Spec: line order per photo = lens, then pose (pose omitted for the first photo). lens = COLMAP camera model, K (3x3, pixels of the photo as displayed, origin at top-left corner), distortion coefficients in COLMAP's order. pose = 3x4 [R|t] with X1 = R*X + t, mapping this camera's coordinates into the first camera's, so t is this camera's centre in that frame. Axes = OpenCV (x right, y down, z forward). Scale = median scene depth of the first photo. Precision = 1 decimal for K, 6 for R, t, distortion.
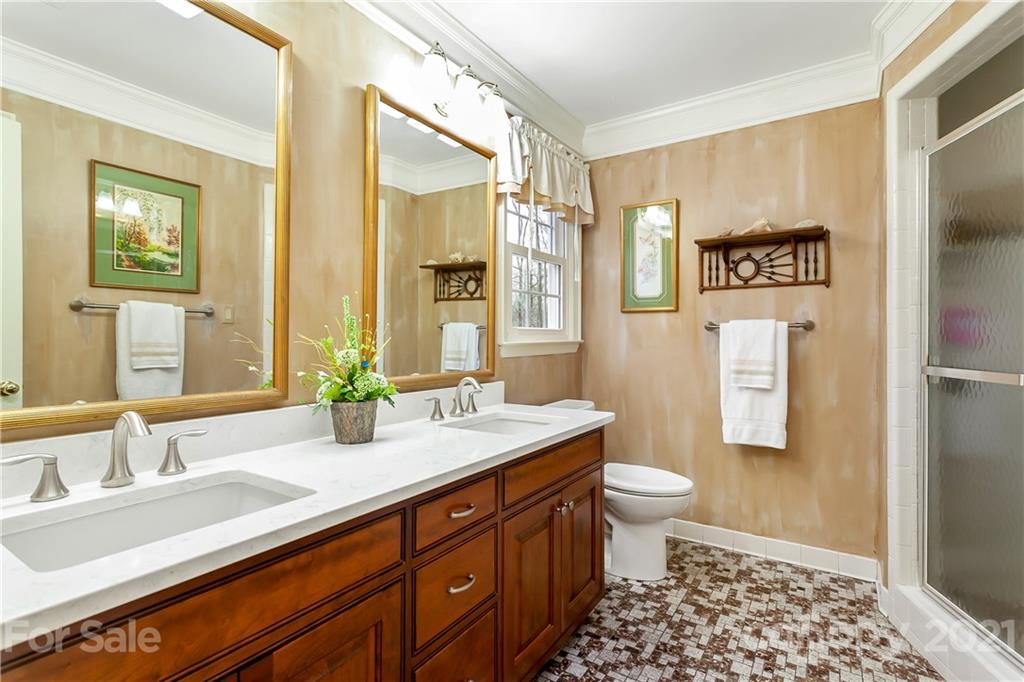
lens RADIAL K [[490.1, 0, 512.0], [0, 490.1, 341.0], [0, 0, 1]] dist [-0.022101, -0.000024]
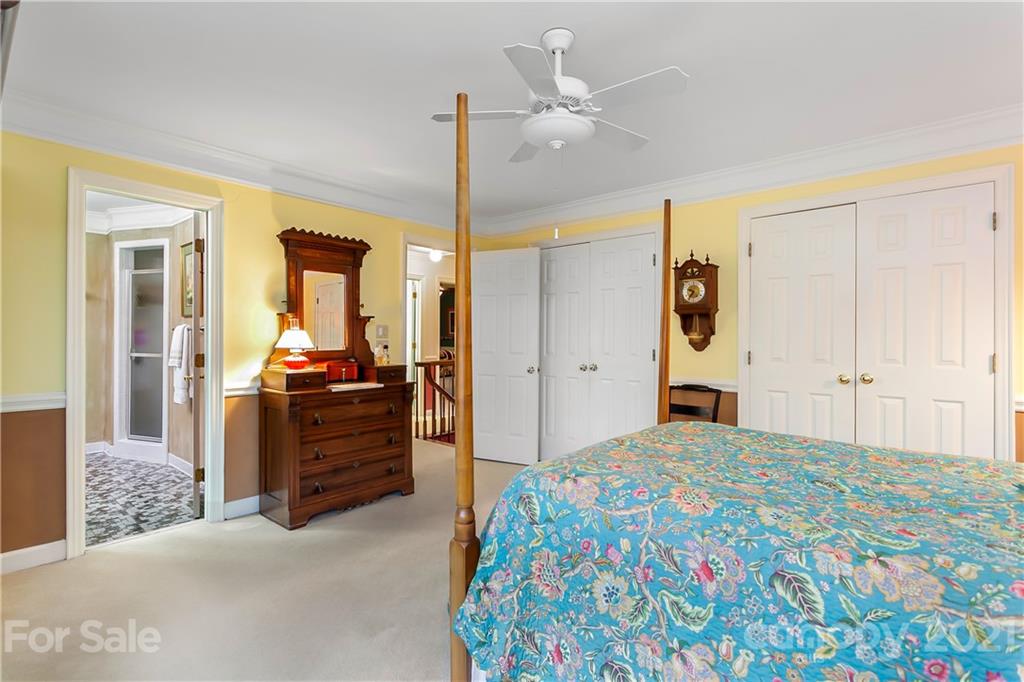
lens RADIAL K [[490.1, 0, 512.0], [0, 490.1, 341.0], [0, 0, 1]] dist [-0.022101, -0.000024]
pose [[0.151483, 0.000970, 0.988459, -1.363376], [-0.008312, 0.999965, 0.000293, -0.032254], [-0.988425, -0.008261, 0.151486, -1.397291]]
